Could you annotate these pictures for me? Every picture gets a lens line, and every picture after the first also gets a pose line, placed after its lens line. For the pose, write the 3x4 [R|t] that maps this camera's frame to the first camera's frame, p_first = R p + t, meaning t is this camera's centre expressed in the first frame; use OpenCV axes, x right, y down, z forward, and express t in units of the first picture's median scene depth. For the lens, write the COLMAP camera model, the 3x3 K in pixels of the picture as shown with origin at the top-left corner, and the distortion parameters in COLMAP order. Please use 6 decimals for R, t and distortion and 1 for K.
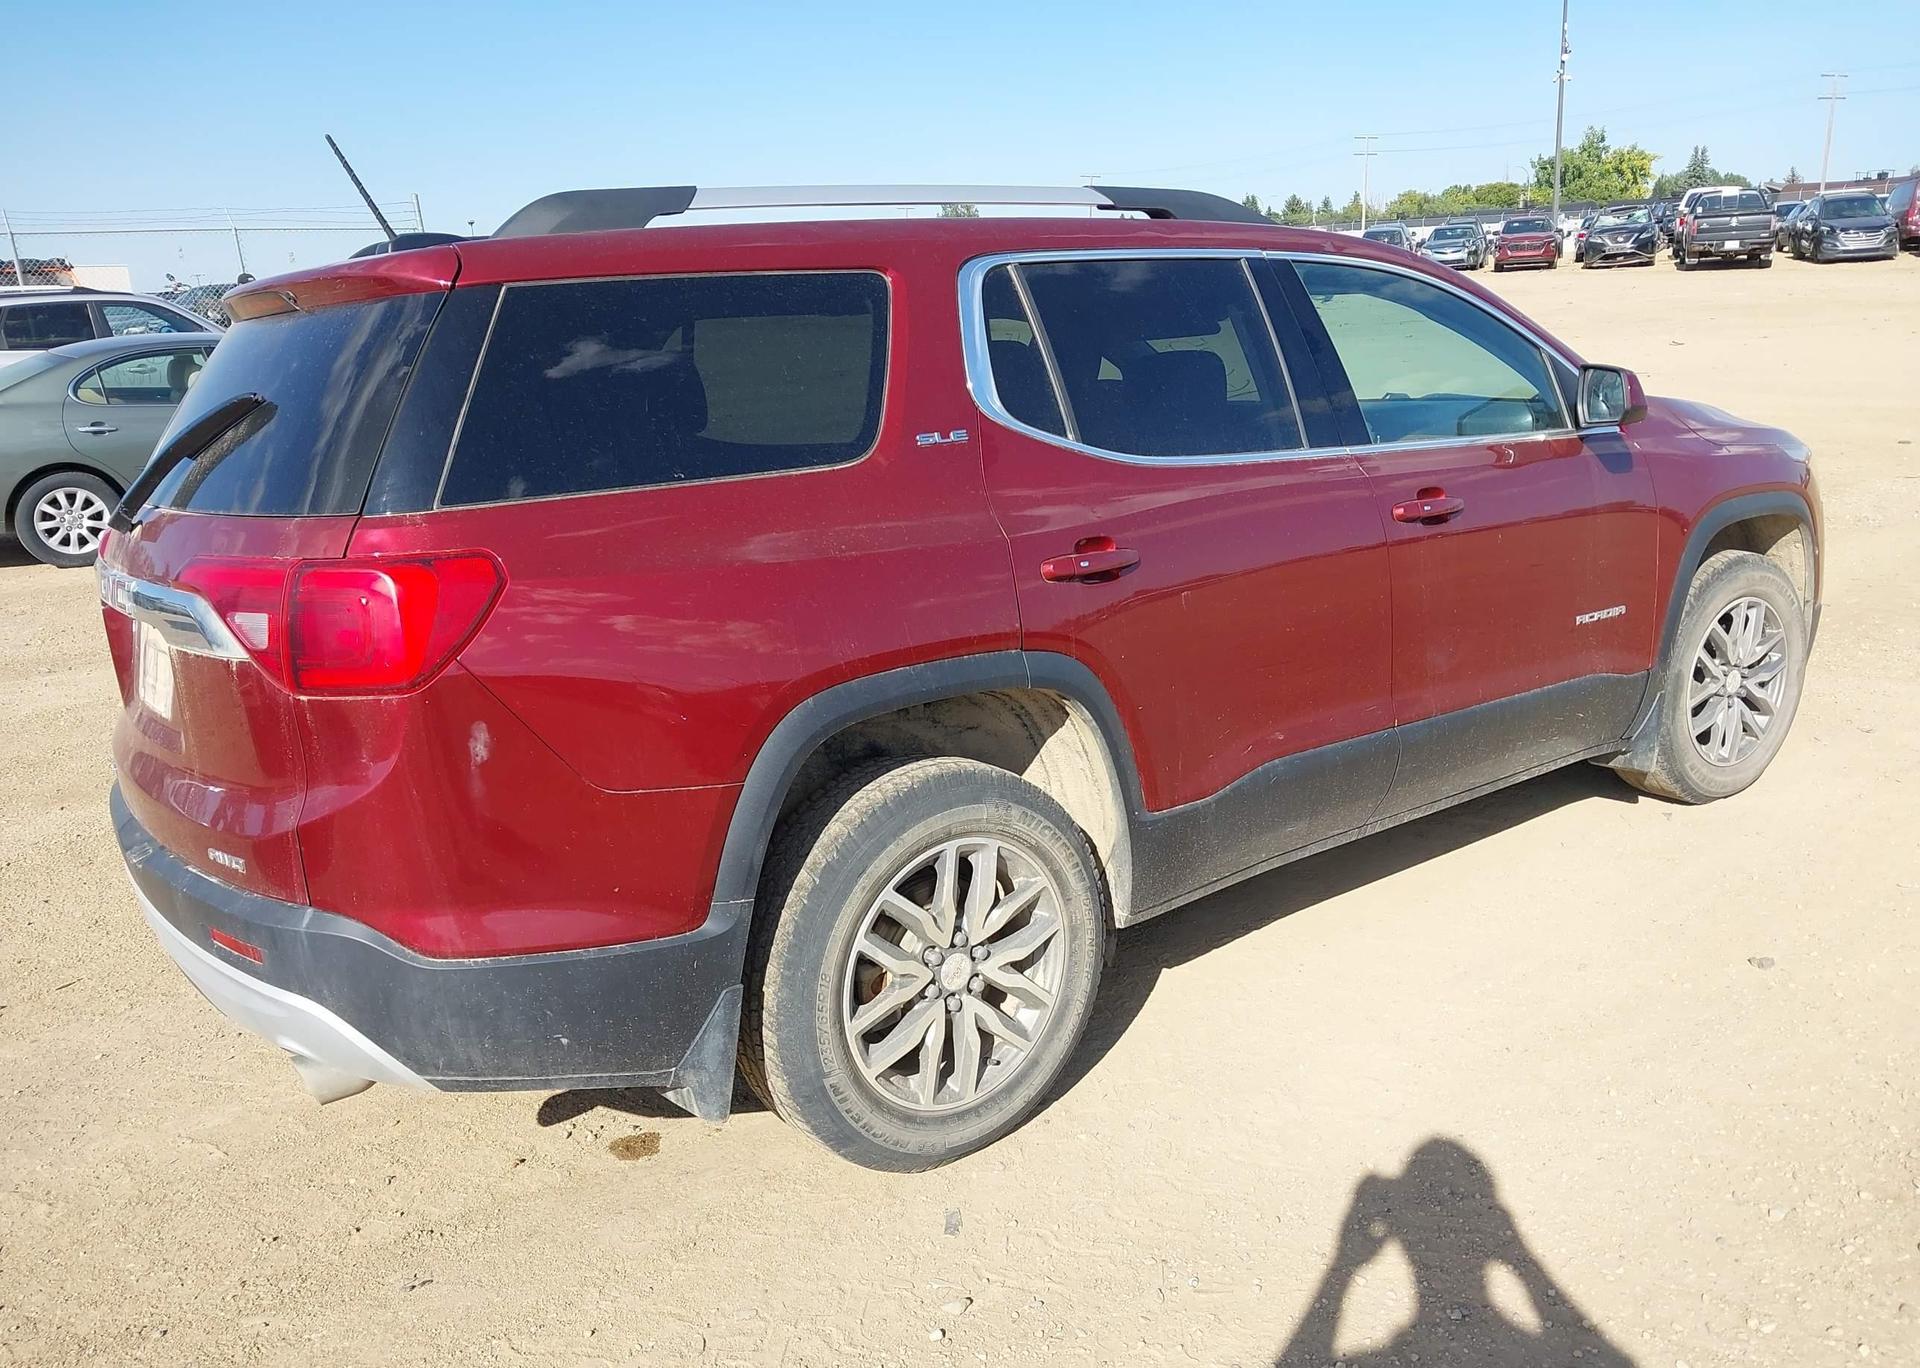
lens RADIAL K [[1465.1, 0, 968.0], [0, 1465.1, 681.9], [0, 0, 1]] dist [0.023686, -0.037091]
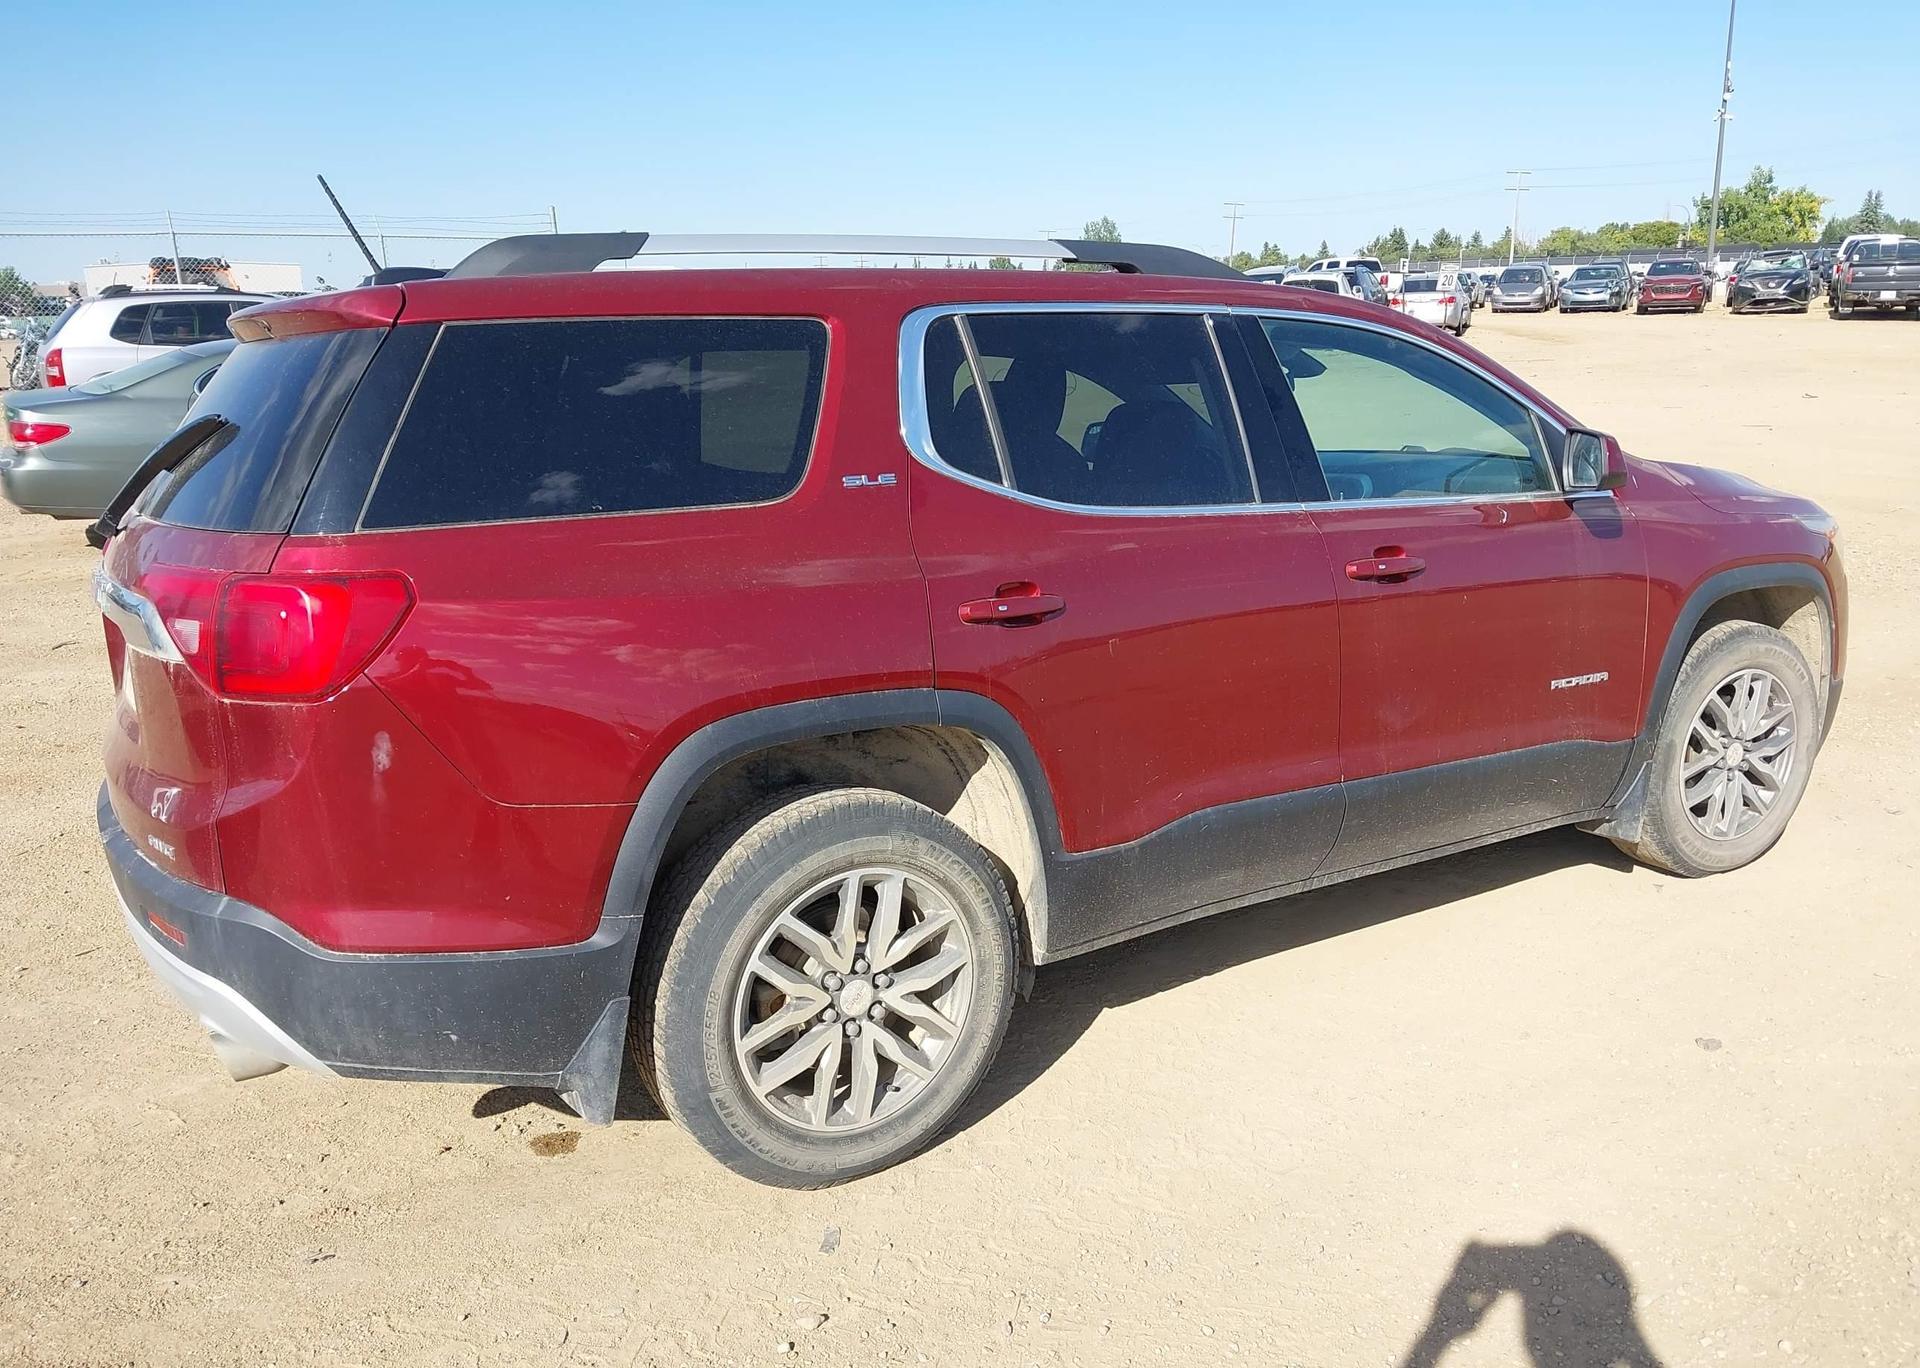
lens RADIAL K [[1465.1, 0, 962.8], [0, 1465.1, 680.9], [0, 0, 1]] dist [0.023686, -0.037091]
pose [[0.995611, 0.051834, -0.077927, 0.132576], [-0.053008, 0.998509, -0.013067, -0.014477], [0.077133, 0.017140, 0.996873, -0.024832]]
